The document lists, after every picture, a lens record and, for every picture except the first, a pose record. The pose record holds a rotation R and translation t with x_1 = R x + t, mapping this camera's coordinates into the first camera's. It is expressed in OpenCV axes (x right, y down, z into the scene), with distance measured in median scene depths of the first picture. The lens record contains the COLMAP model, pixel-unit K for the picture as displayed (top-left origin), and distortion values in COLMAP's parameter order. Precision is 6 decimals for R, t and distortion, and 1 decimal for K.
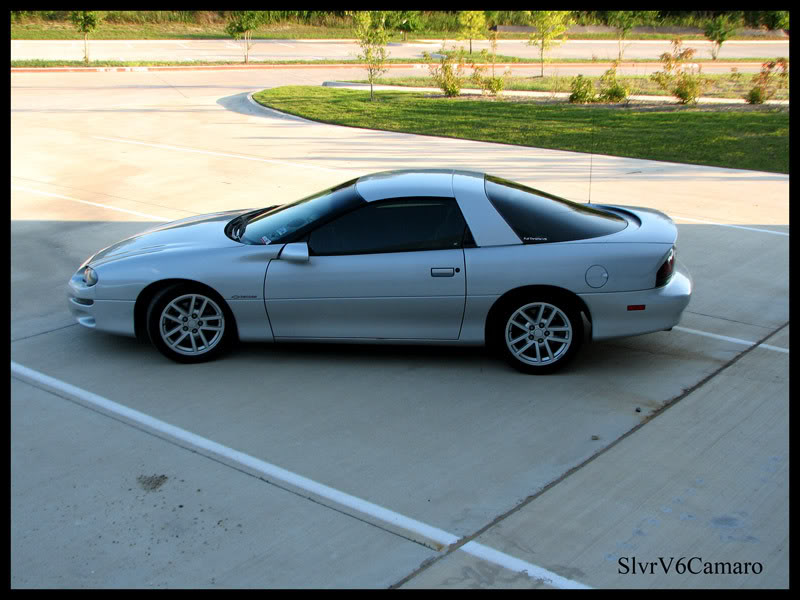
lens RADIAL K [[1062.4, 0, 397.0], [0, 1062.4, 301.1], [0, 0, 1]] dist [0.007271, 0.000000]
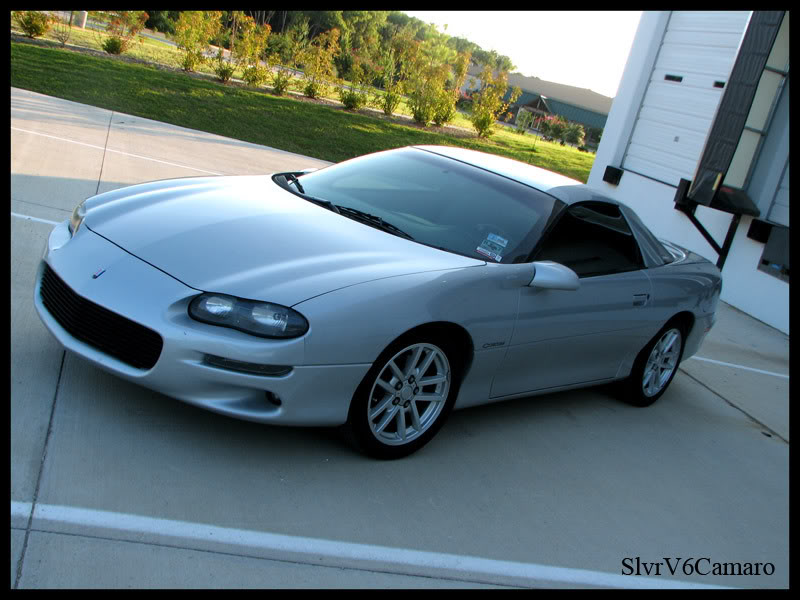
lens RADIAL K [[972.0, 0, 380.5], [0, 972.0, 307.7], [0, 0, 1]] dist [-0.052508, 0.000000]
pose [[0.576676, -0.041558, 0.815916, -0.313411], [-0.031719, 0.996813, 0.073191, -0.031971], [-0.816357, -0.068087, 0.573520, 0.341222]]
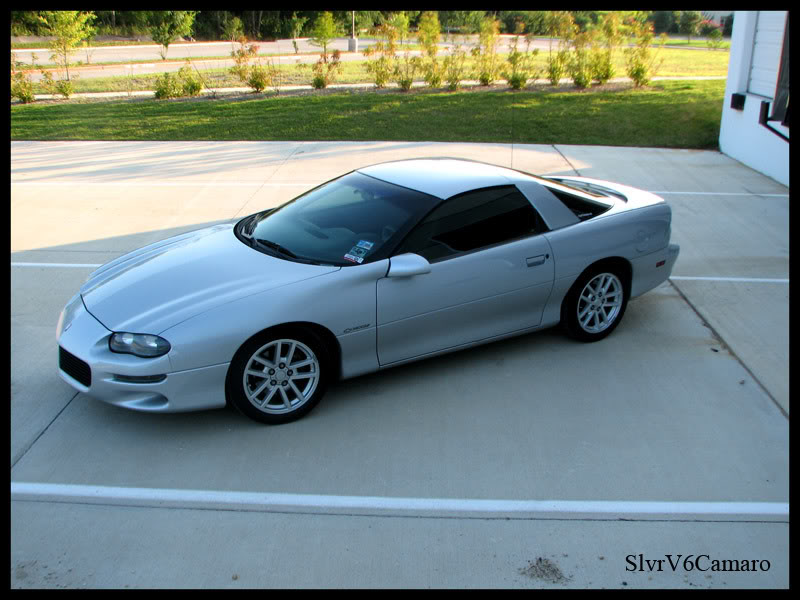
lens RADIAL K [[871.4, 0, 406.7], [0, 871.4, 296.0], [0, 0, 1]] dist [-0.128270, 0.000000]
pose [[0.791608, -0.190654, 0.580524, -0.241899], [0.164816, 0.981484, 0.097591, -0.042999], [-0.588382, 0.018425, 0.808373, 0.196408]]
